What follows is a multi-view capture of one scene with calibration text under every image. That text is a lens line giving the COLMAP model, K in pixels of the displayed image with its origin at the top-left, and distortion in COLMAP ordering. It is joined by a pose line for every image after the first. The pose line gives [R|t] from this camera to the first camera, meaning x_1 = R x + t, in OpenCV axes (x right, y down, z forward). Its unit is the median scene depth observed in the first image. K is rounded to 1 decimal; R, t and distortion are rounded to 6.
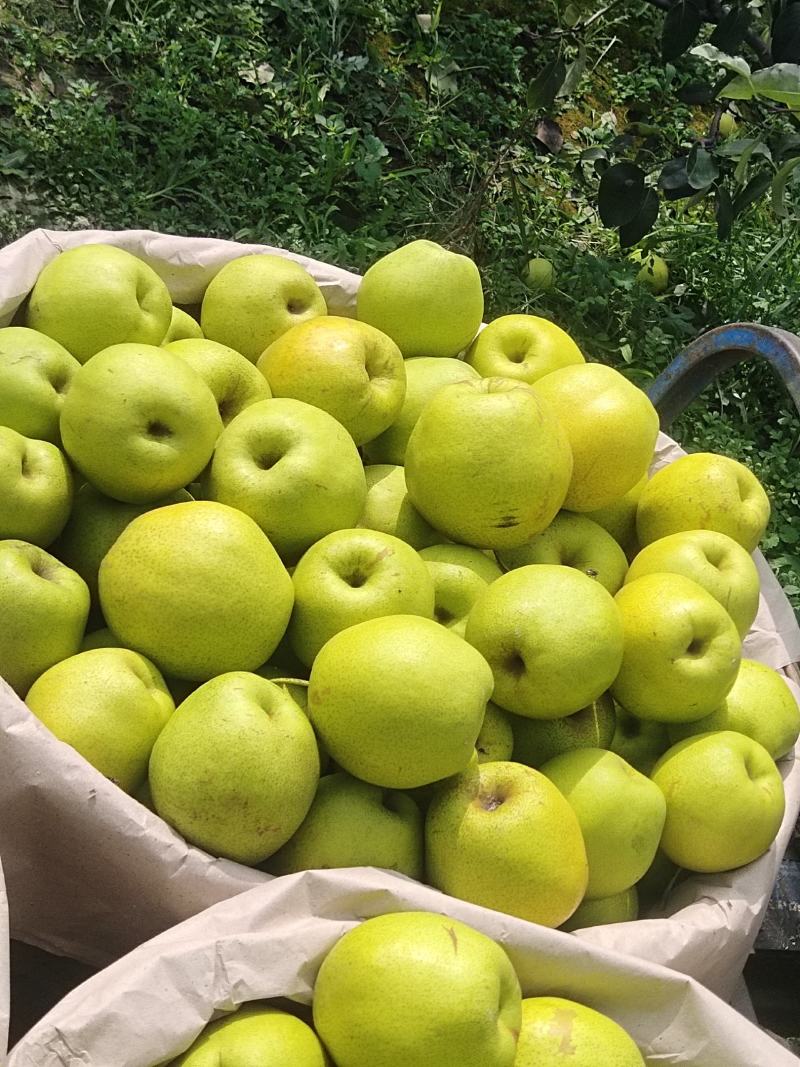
lens RADIAL K [[1693.0, 0, 403.8], [0, 1693.0, 534.8], [0, 0, 1]] dist [0.090102, -0.102778]
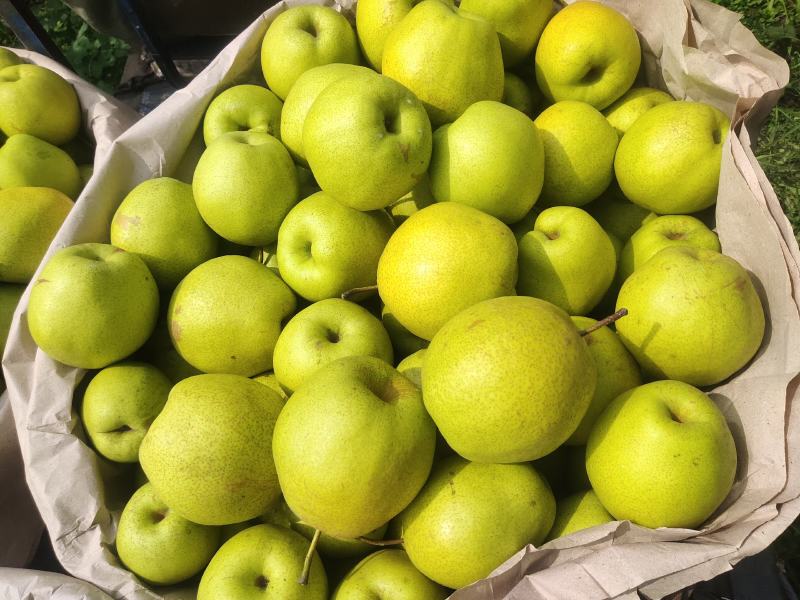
lens RADIAL K [[590.8, 0, 400.0], [0, 590.8, 300.0], [0, 0, 1]] dist [0.057193, -0.094112]
pose [[0.144082, -0.989475, -0.013411, 0.055766], [0.855366, 0.117717, 0.504471, 0.206885], [-0.497583, -0.084156, 0.863324, 0.311095]]
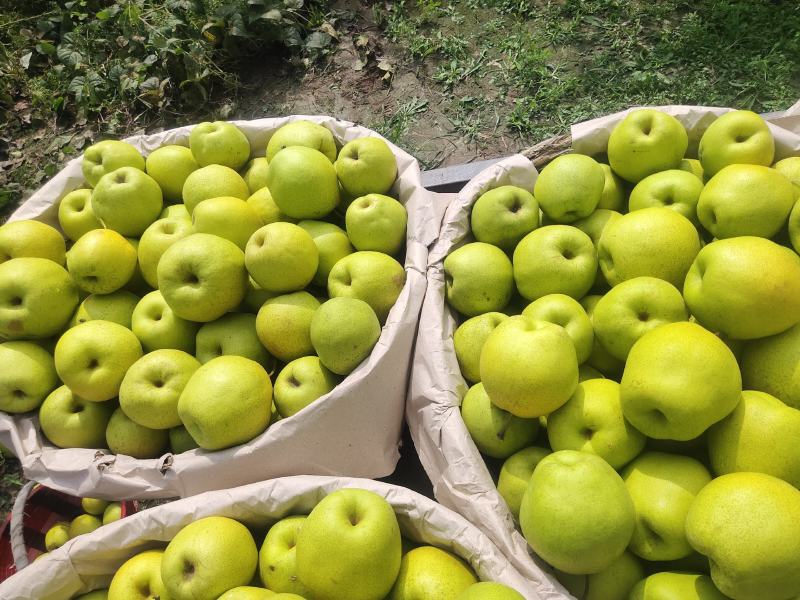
lens RADIAL K [[590.8, 0, 400.0], [0, 590.8, 300.0], [0, 0, 1]] dist [0.057193, -0.094112]
pose [[0.800814, -0.230845, -0.552637, -0.384632], [0.294013, 0.955421, 0.026954, -0.057951], [0.521779, -0.184067, 0.832986, 0.038193]]
